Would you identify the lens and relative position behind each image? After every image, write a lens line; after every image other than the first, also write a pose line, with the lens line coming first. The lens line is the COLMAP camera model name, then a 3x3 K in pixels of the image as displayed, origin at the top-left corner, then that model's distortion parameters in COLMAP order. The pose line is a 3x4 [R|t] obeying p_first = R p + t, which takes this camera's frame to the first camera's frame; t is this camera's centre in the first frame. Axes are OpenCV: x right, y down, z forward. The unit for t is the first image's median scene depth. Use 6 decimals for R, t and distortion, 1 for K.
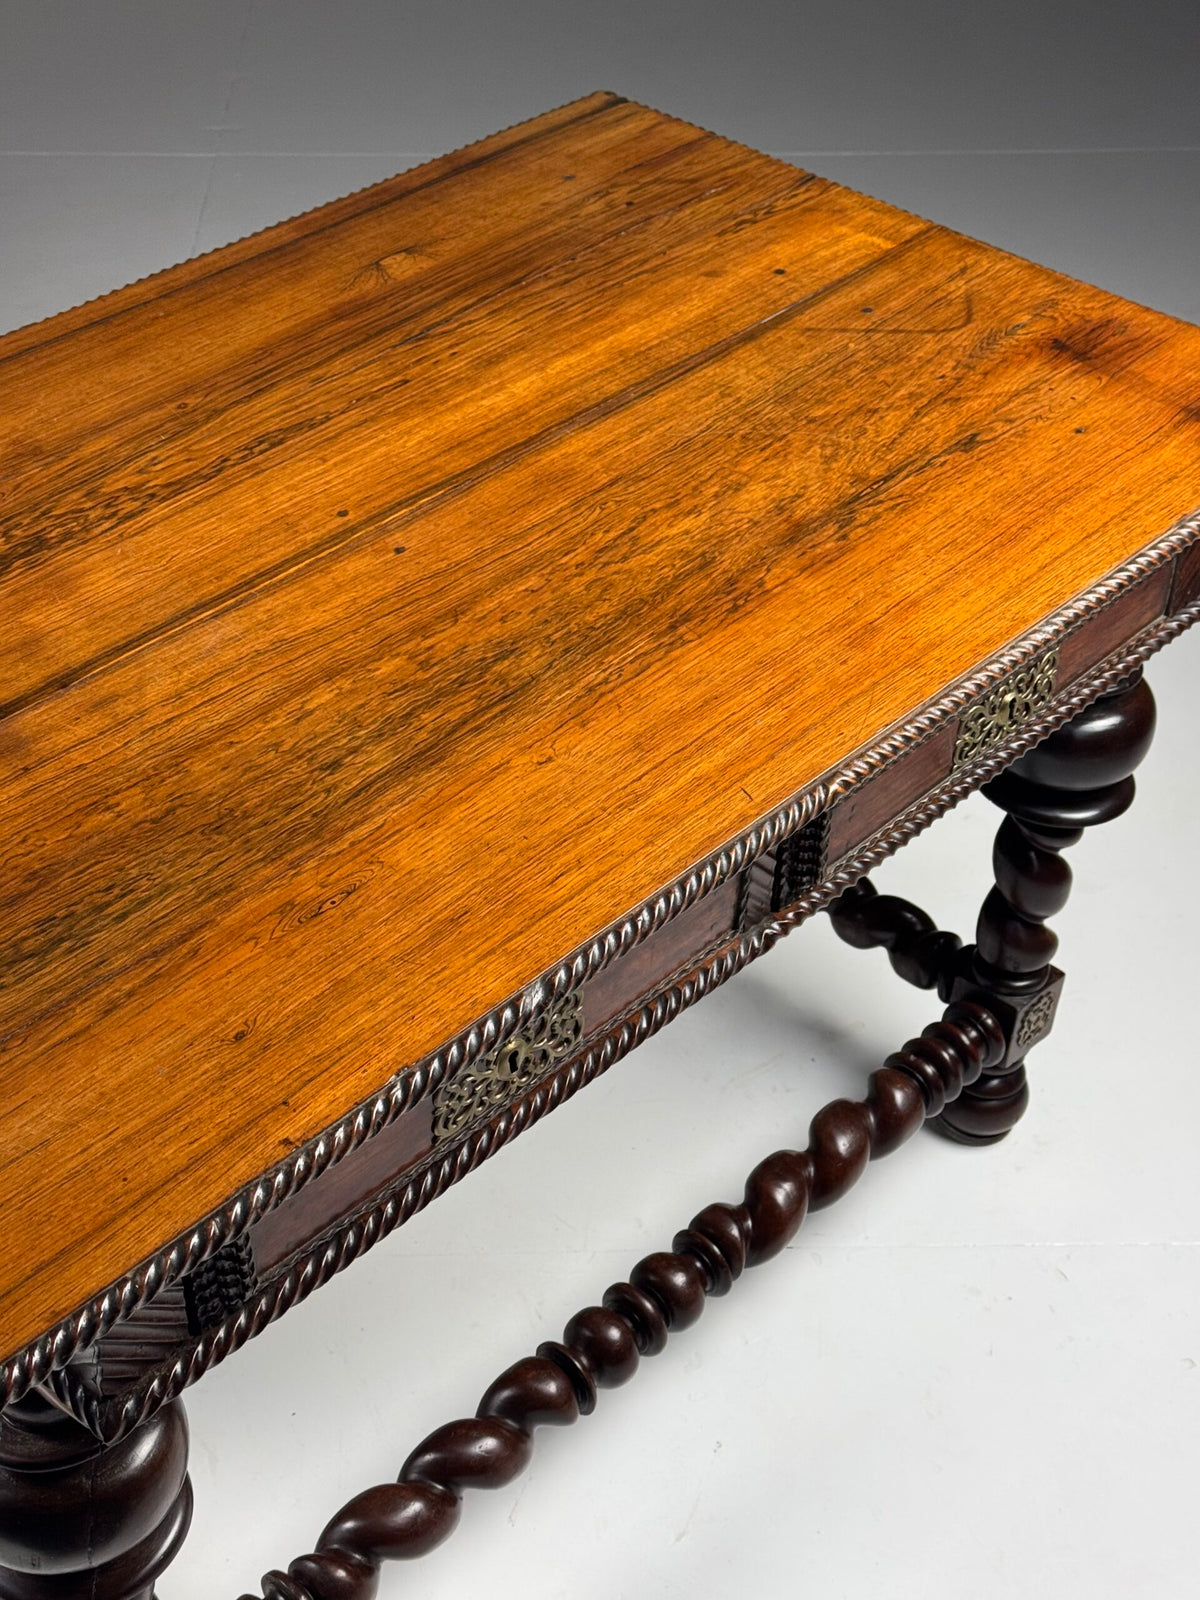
lens RADIAL K [[2240.2, 0, 620.6], [0, 2240.2, 805.1], [0, 0, 1]] dist [0.143371, -0.022567]
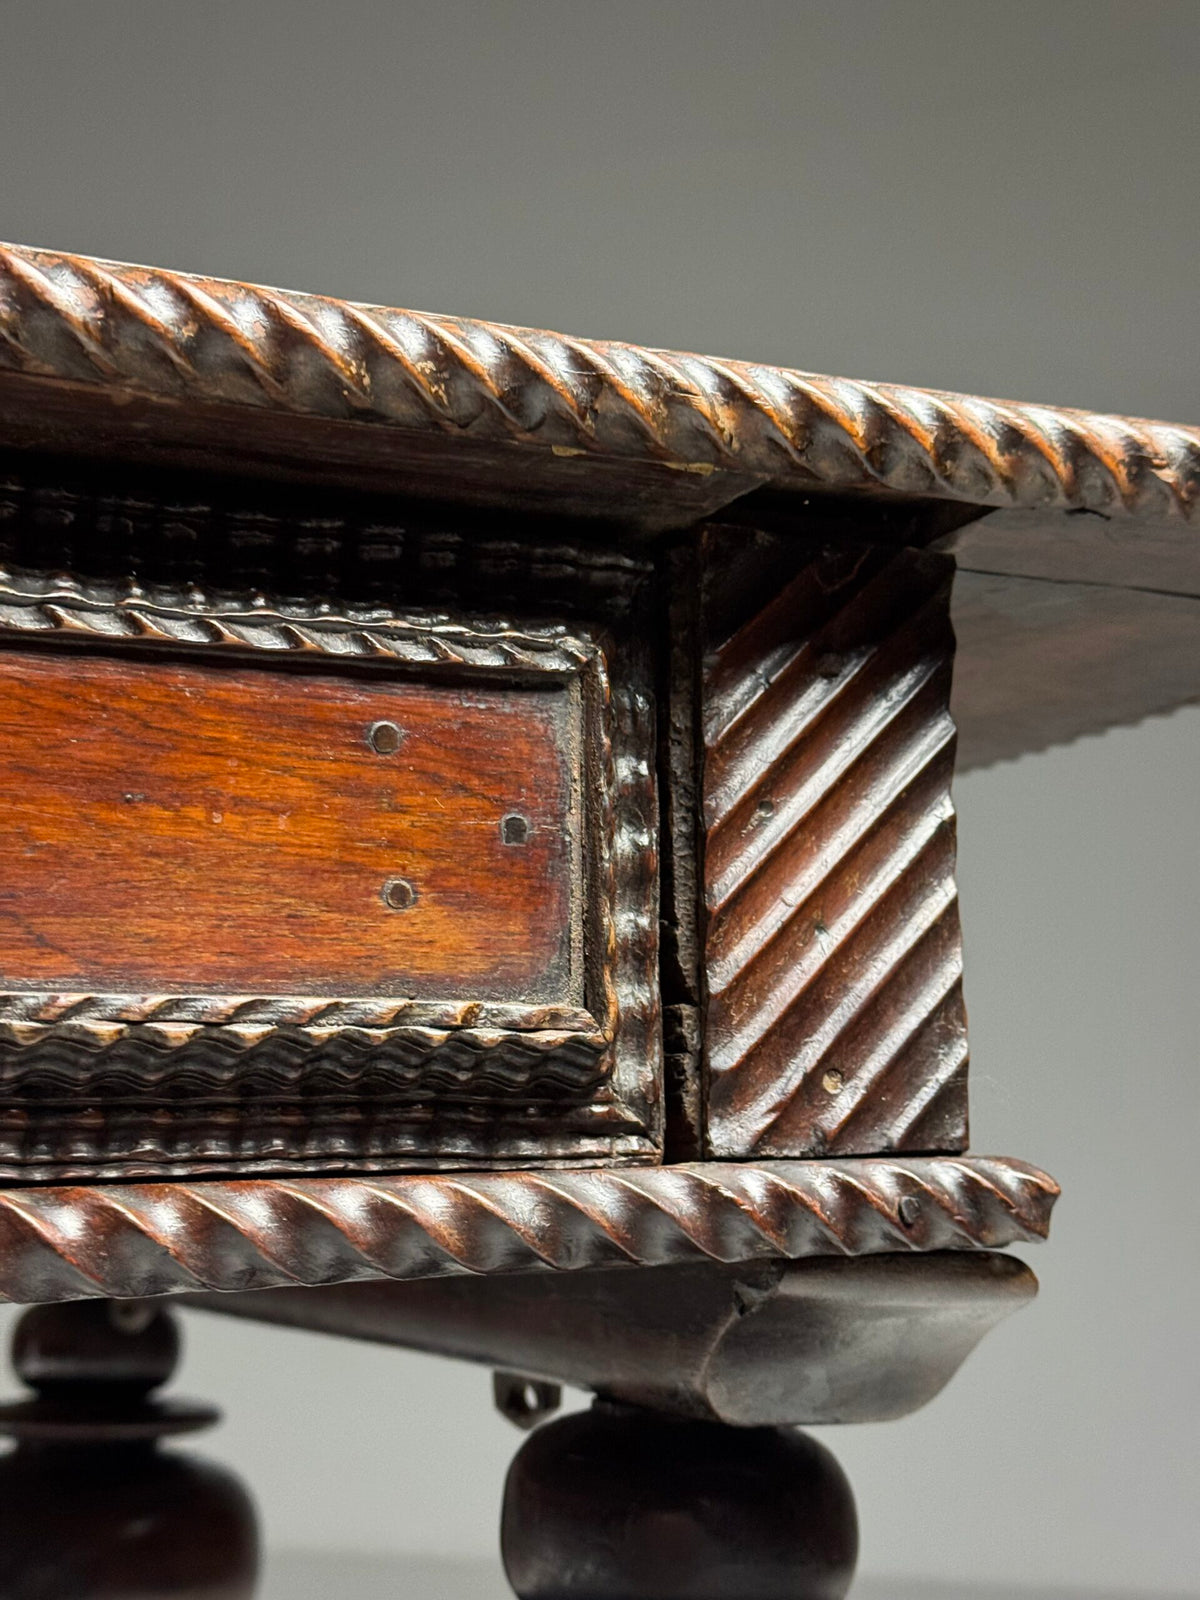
lens RADIAL K [[2164.9, 0, 617.8], [0, 2164.9, 786.1], [0, 0, 1]] dist [0.099542, 0.033336]
pose [[0.925678, -0.091204, -0.367153, 0.336676], [-0.225663, 0.645823, -0.729376, 0.057380], [0.303638, 0.758020, 0.577243, 0.896956]]
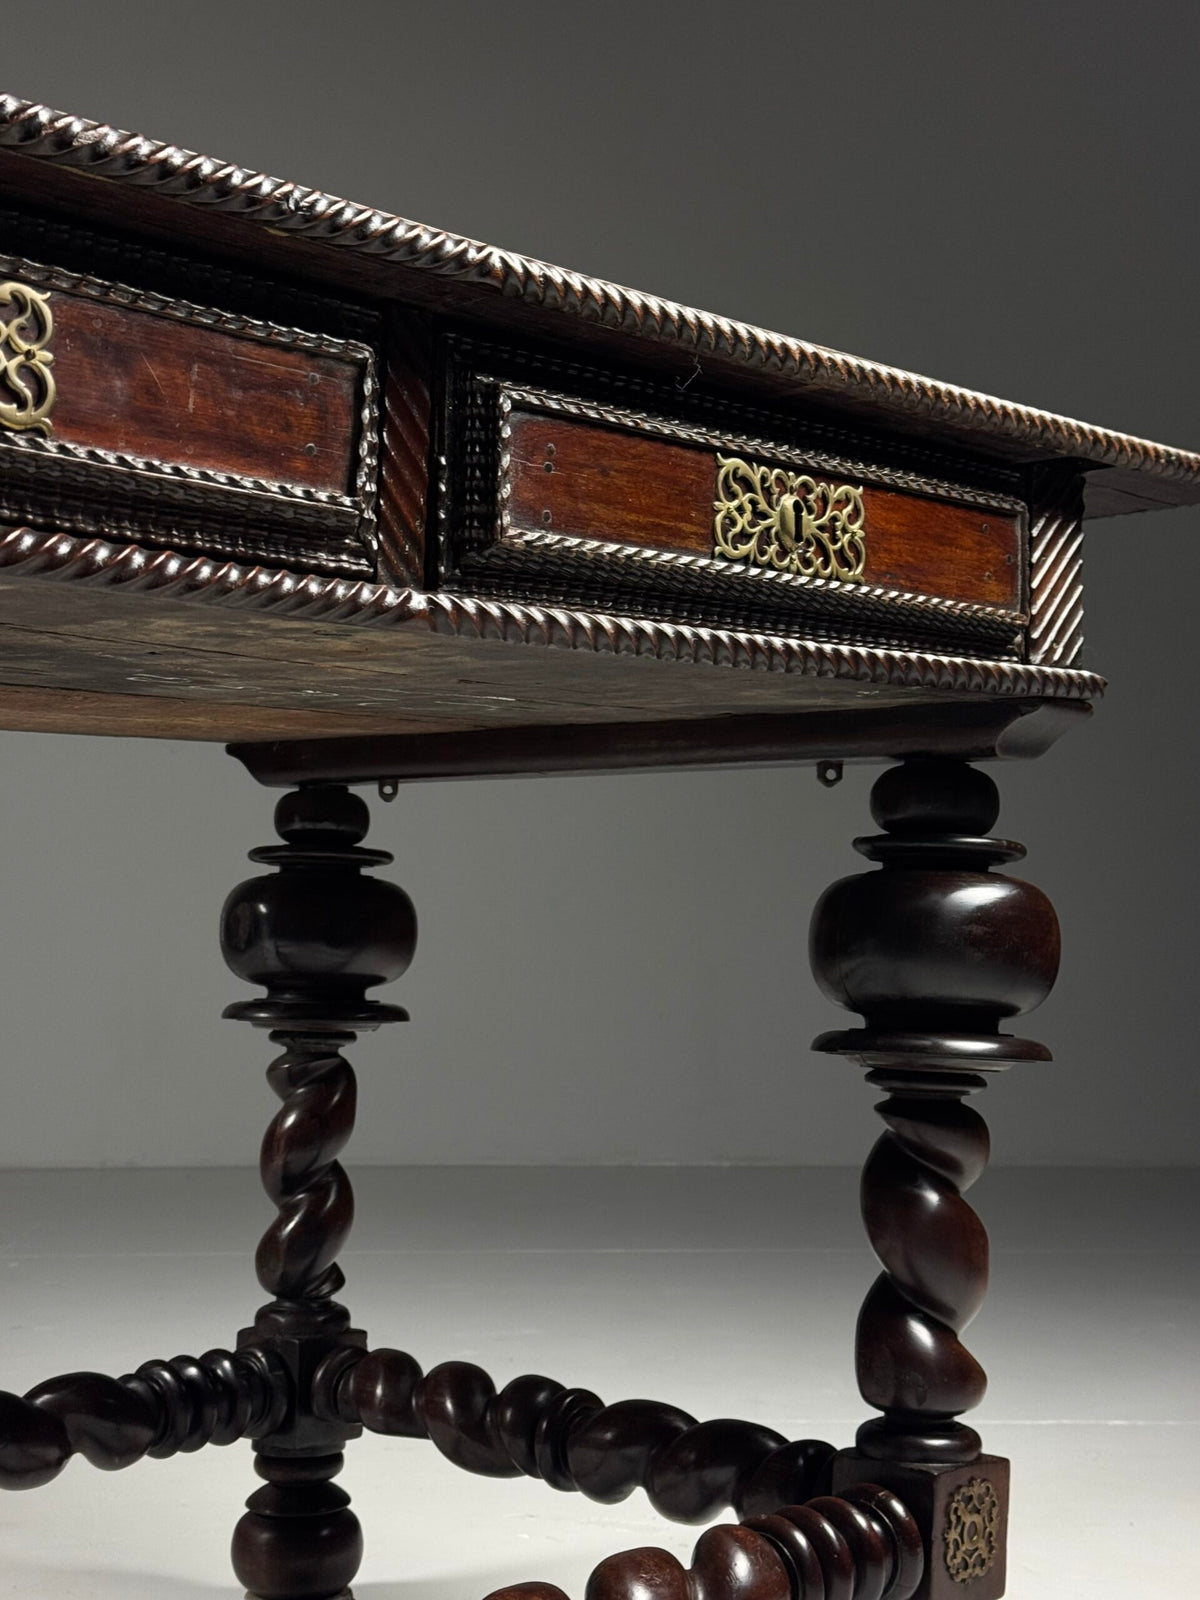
lens RADIAL K [[2268.0, 0, 607.6], [0, 2268.0, 800.0], [0, 0, 1]] dist [0.121357, -0.049799]
pose [[0.999746, -0.009323, 0.020540, 0.095622], [0.020813, 0.732336, -0.680625, 0.475731], [-0.008696, 0.680879, 0.732344, 0.522903]]
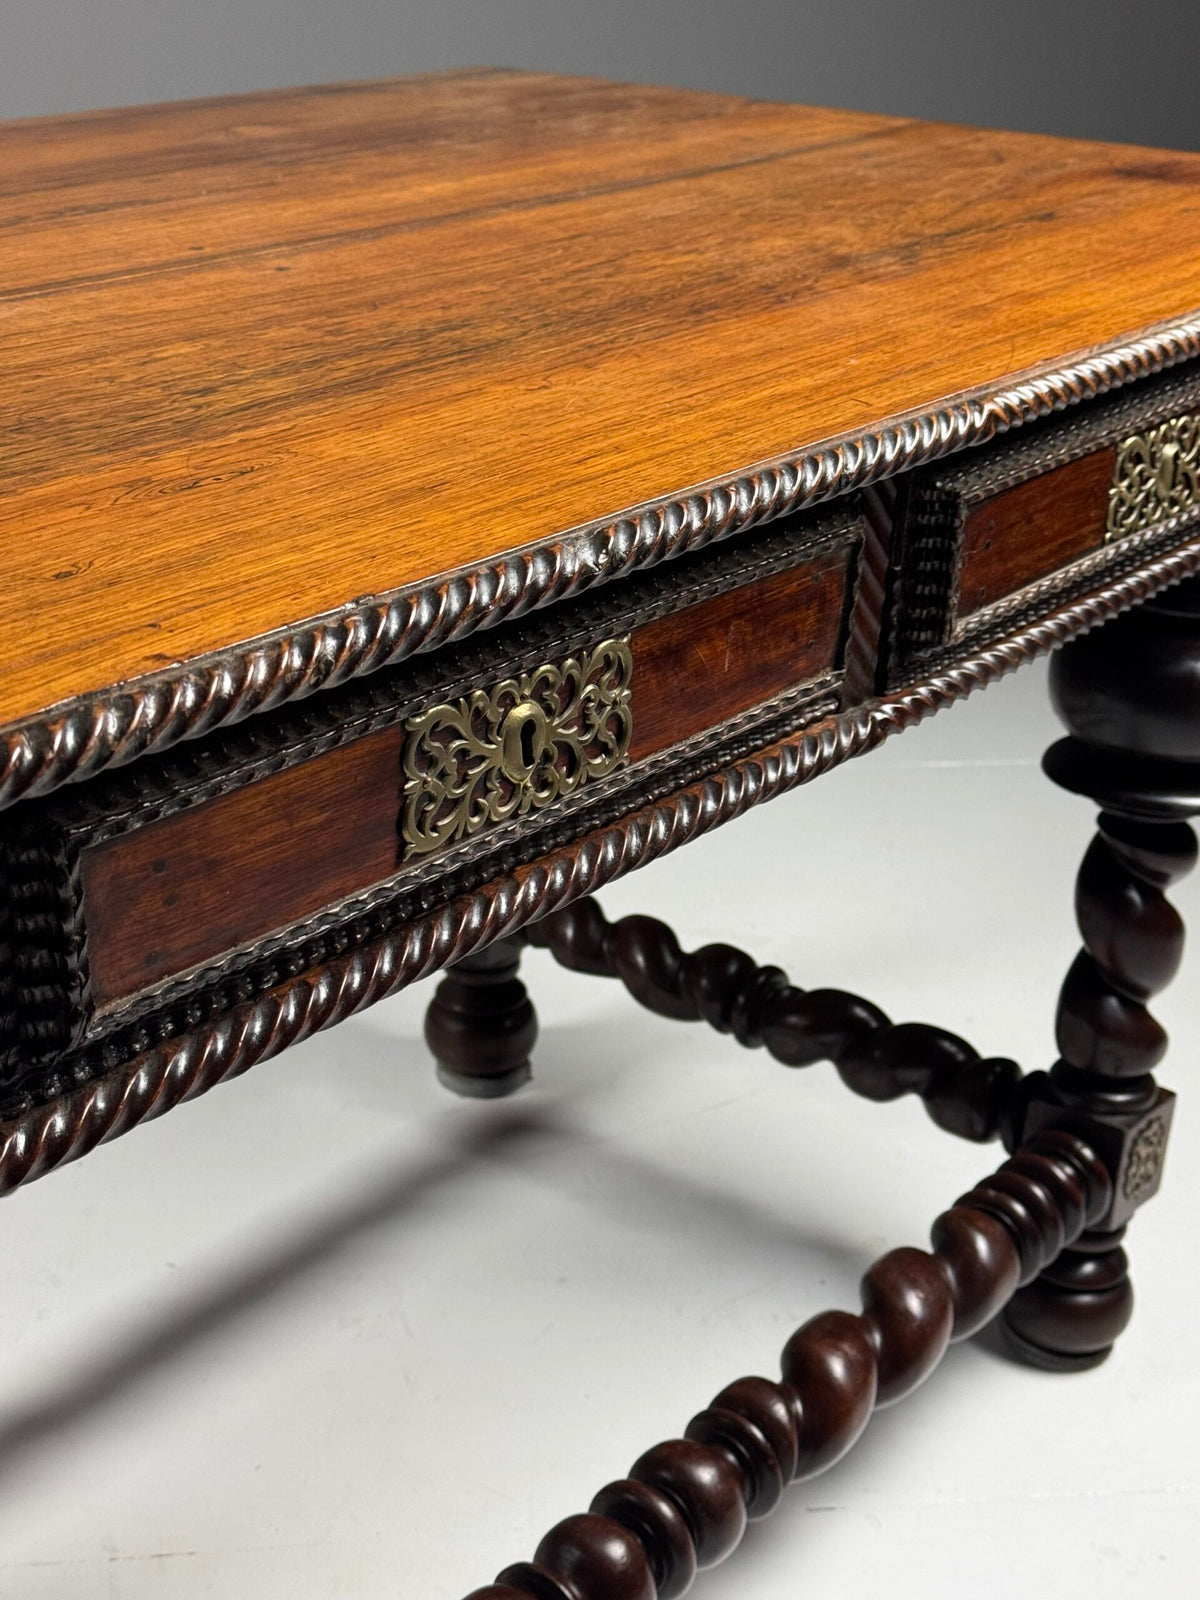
lens RADIAL K [[2346.0, 0, 600.0], [0, 2346.0, 800.0], [0, 0, 1]] dist [0.137072, -0.066878]
pose [[0.995898, -0.026335, 0.086563, -0.065624], [0.049466, 0.959541, -0.277190, 0.238258], [-0.075761, 0.280335, 0.956908, 0.328827]]
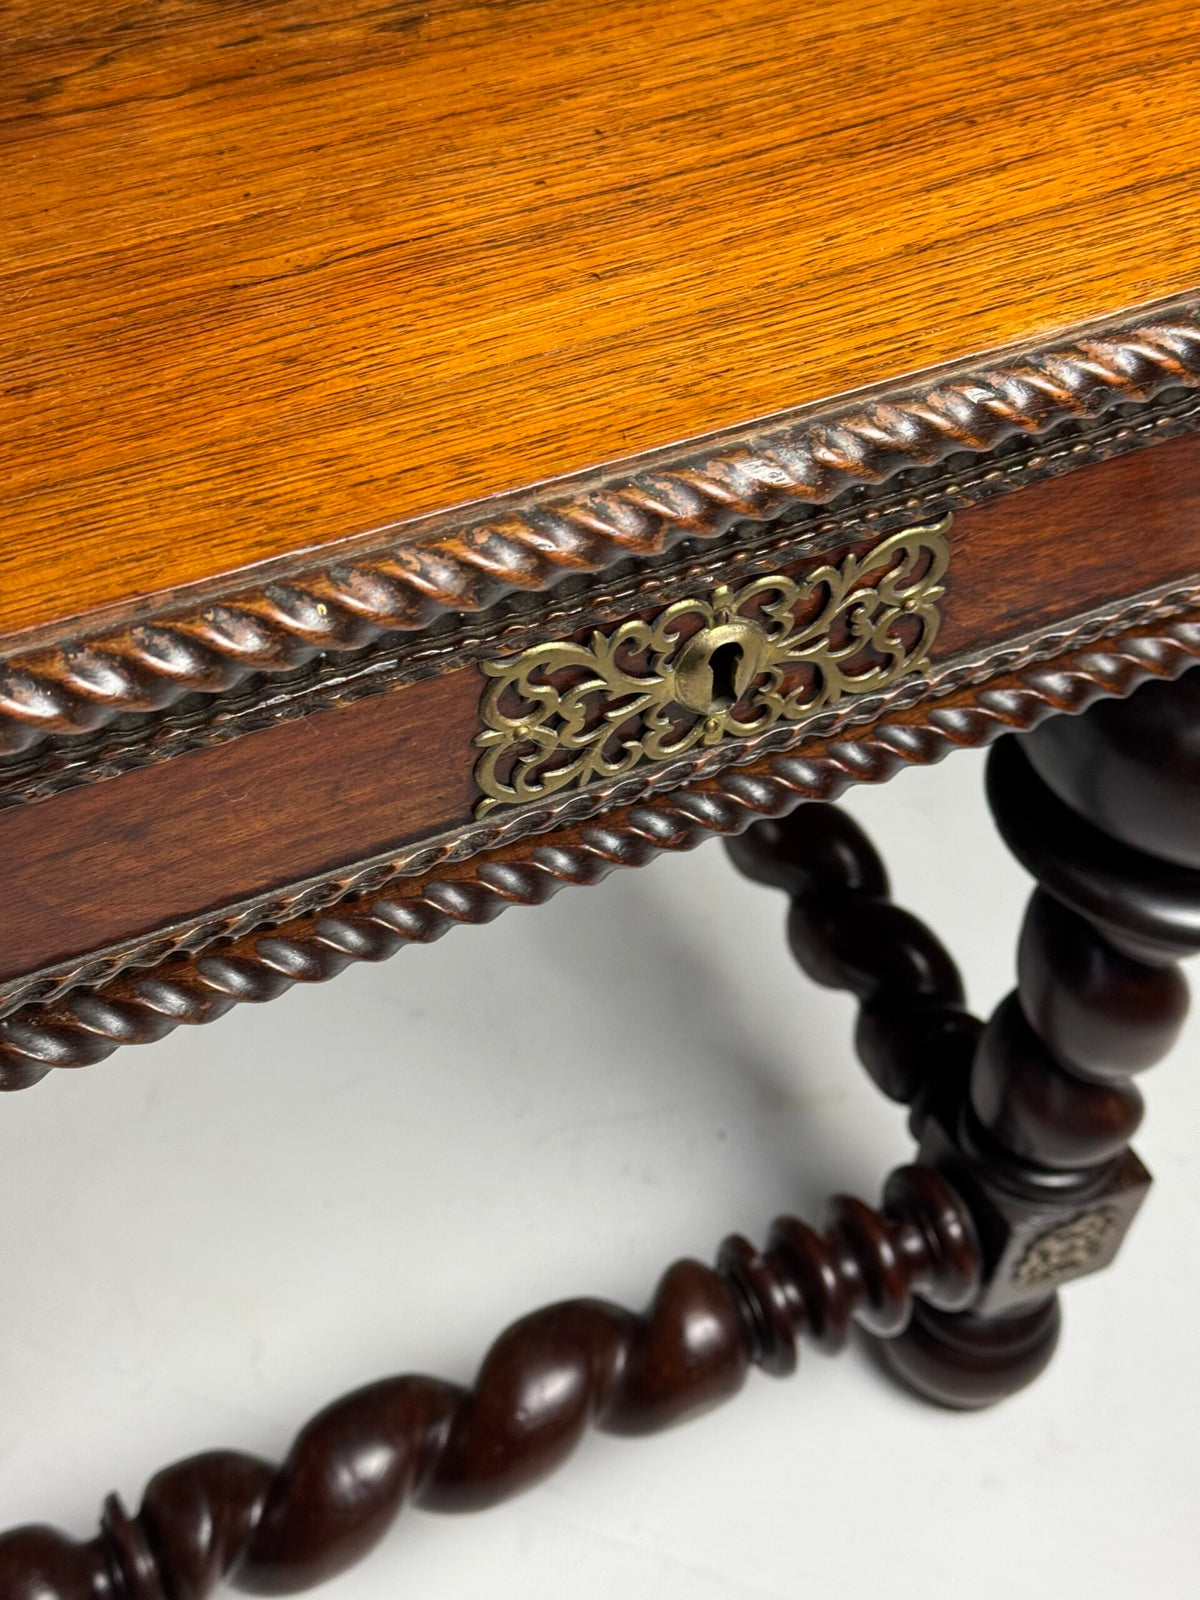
lens RADIAL K [[2268.0, 0, 607.6], [0, 2268.0, 800.0], [0, 0, 1]] dist [0.121357, -0.049799]
pose [[0.932817, 0.279392, -0.227579, 0.226668], [-0.243598, 0.954305, 0.173094, -0.074157], [0.265541, -0.106027, 0.958252, 0.654770]]
